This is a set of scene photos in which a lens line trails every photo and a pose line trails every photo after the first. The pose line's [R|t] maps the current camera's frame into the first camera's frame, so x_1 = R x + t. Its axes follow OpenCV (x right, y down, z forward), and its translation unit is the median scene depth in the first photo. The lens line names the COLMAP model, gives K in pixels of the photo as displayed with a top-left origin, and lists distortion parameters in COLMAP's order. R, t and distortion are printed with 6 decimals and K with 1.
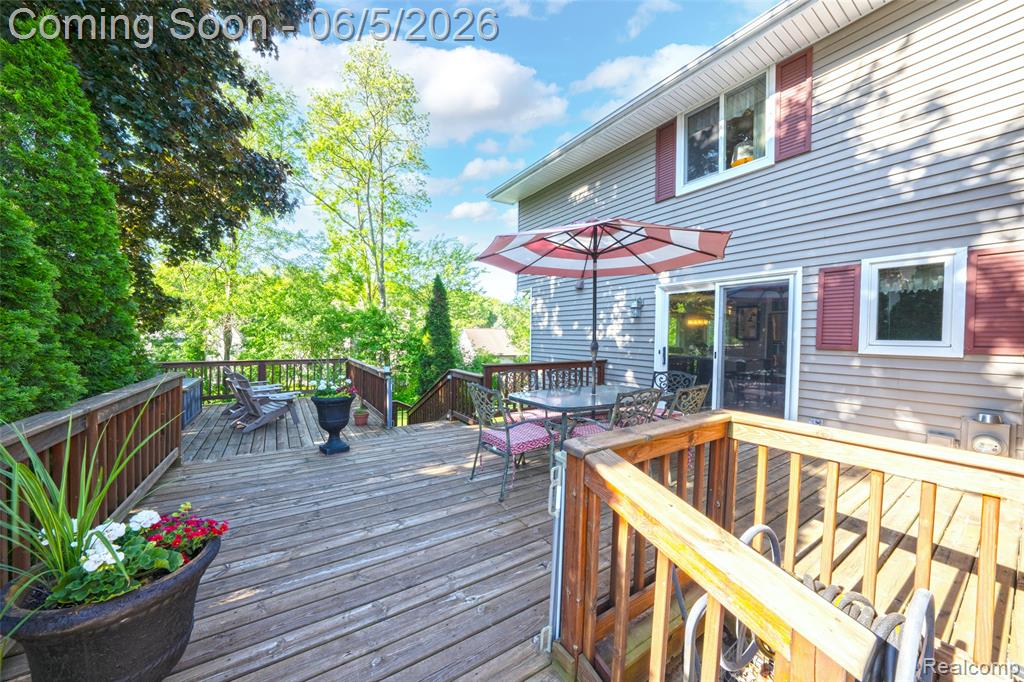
lens RADIAL K [[355.8, 0, 508.7], [0, 355.8, 343.0], [0, 0, 1]] dist [-0.000136, 0.000013]
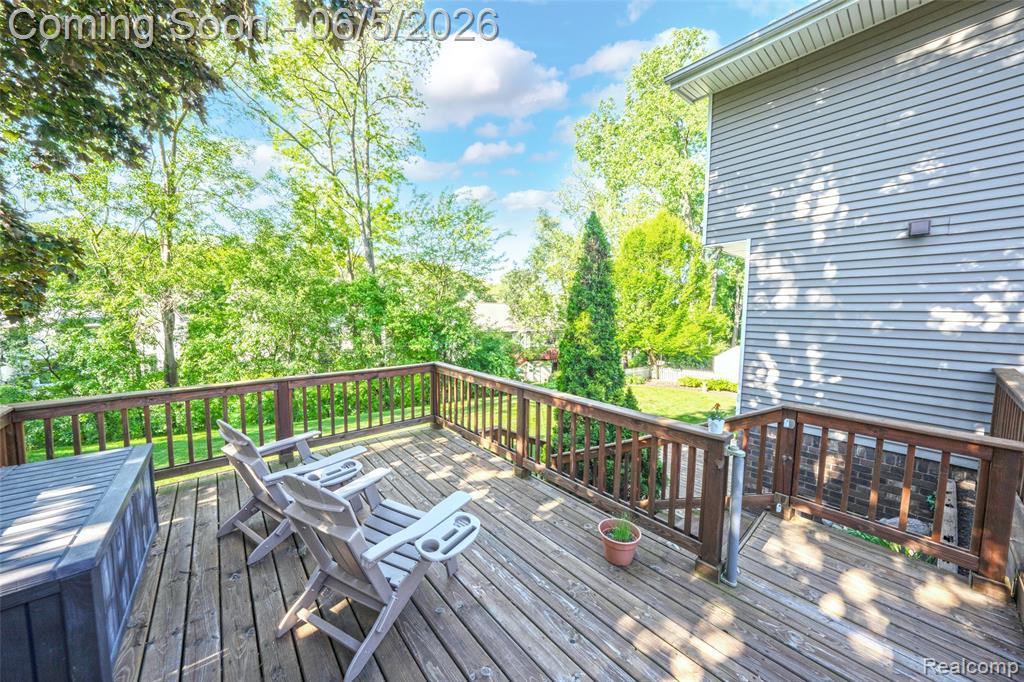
lens RADIAL K [[347.4, 0, 510.8], [0, 347.4, 337.3], [0, 0, 1]] dist [-0.001577, -0.000043]
pose [[0.991942, -0.017360, 0.125495, -0.492640], [0.009738, 0.998084, 0.061098, -0.034979], [-0.126315, -0.059384, 0.990211, 0.553028]]
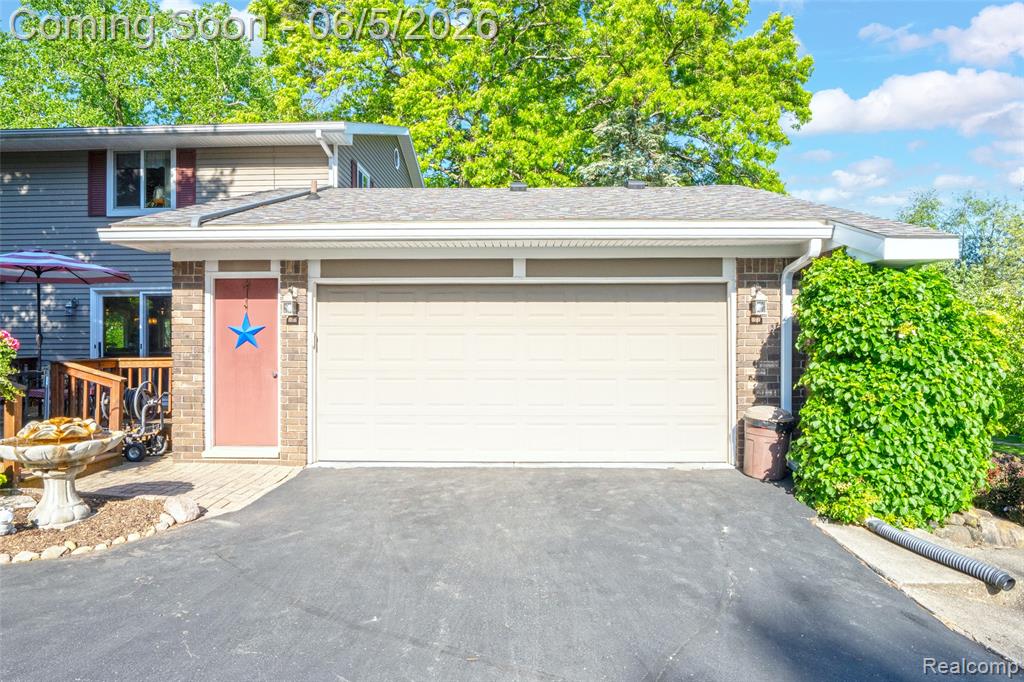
lens RADIAL K [[645.5, 0, 512.0], [0, 645.5, 341.0], [0, 0, 1]] dist [-0.003934, -0.001715]
pose [[0.579102, -0.006724, 0.815228, -0.396440], [0.028503, 0.999522, -0.012004, 0.057568], [-0.814757, 0.030188, 0.579016, -1.049553]]
